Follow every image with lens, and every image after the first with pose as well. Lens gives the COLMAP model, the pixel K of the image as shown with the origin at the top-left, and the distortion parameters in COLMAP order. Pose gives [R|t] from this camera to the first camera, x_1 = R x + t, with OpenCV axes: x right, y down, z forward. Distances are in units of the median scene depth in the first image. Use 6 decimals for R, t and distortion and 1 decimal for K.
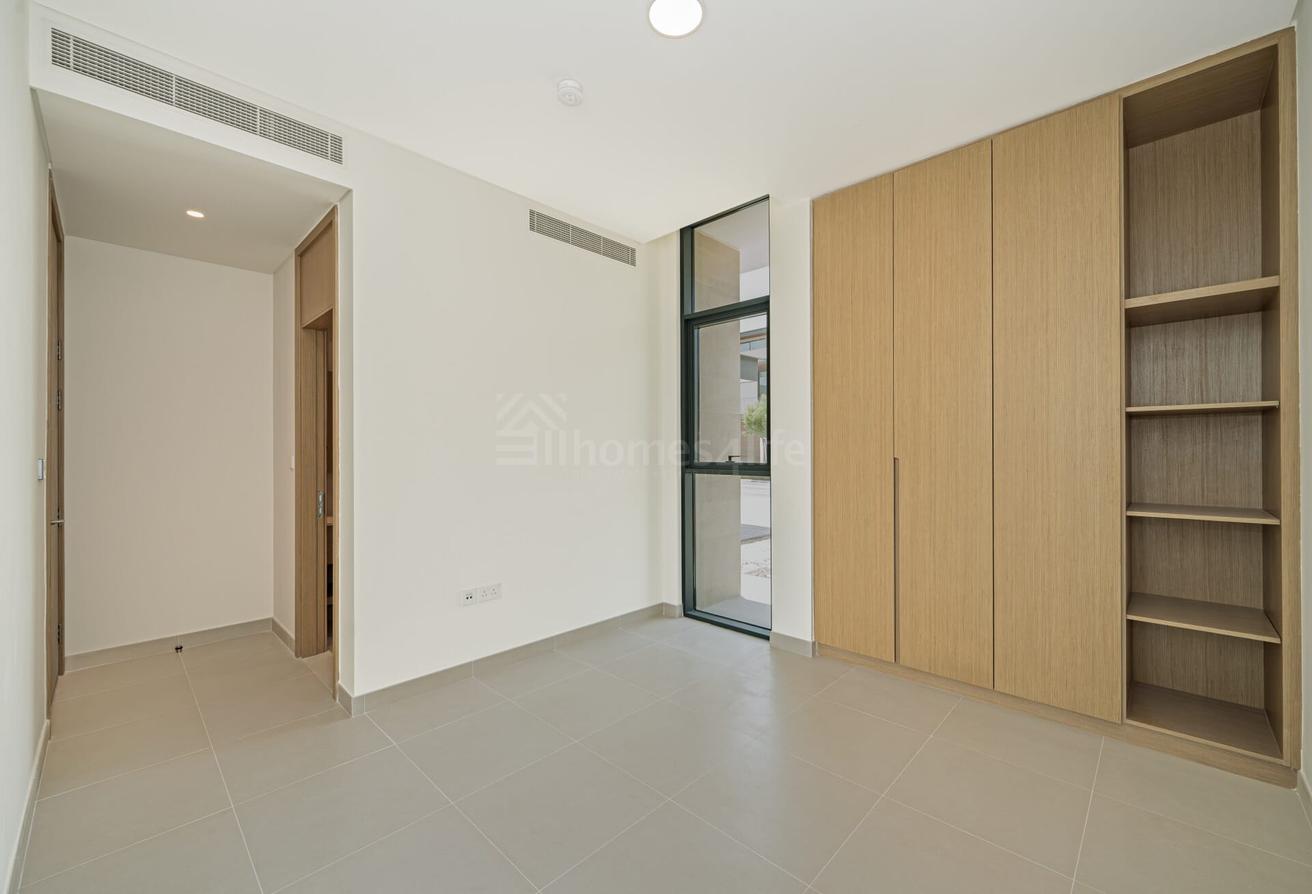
lens RADIAL K [[525.3, 0, 666.1], [0, 525.3, 448.0], [0, 0, 1]] dist [0.000689, 0.000235]
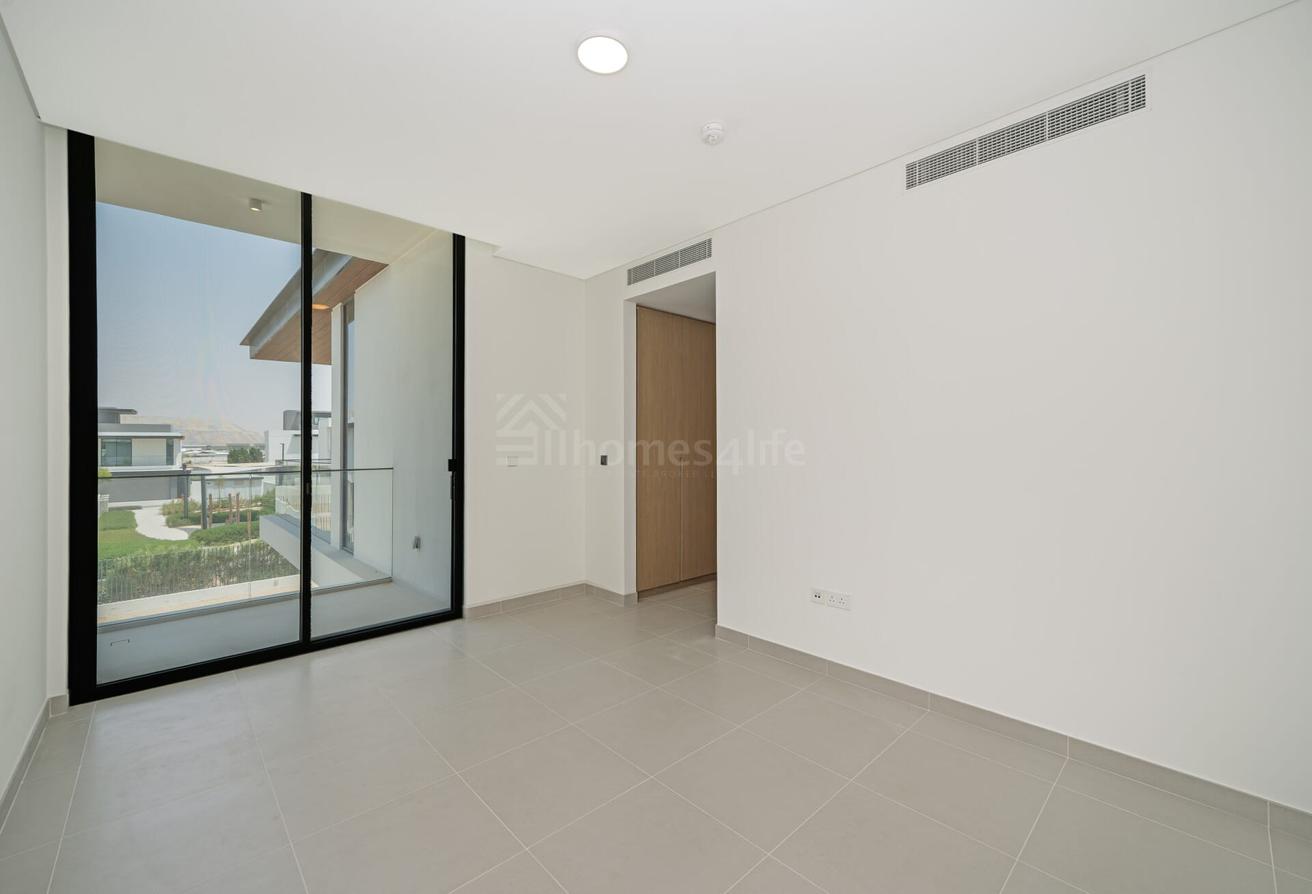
lens RADIAL K [[525.3, 0, 666.1], [0, 525.3, 448.0], [0, 0, 1]] dist [0.000689, 0.000235]
pose [[-0.065235, 0.006673, -0.997848, 0.560284], [-0.001924, 0.999975, 0.006813, -0.011666], [0.997868, 0.002364, -0.065221, 0.636773]]
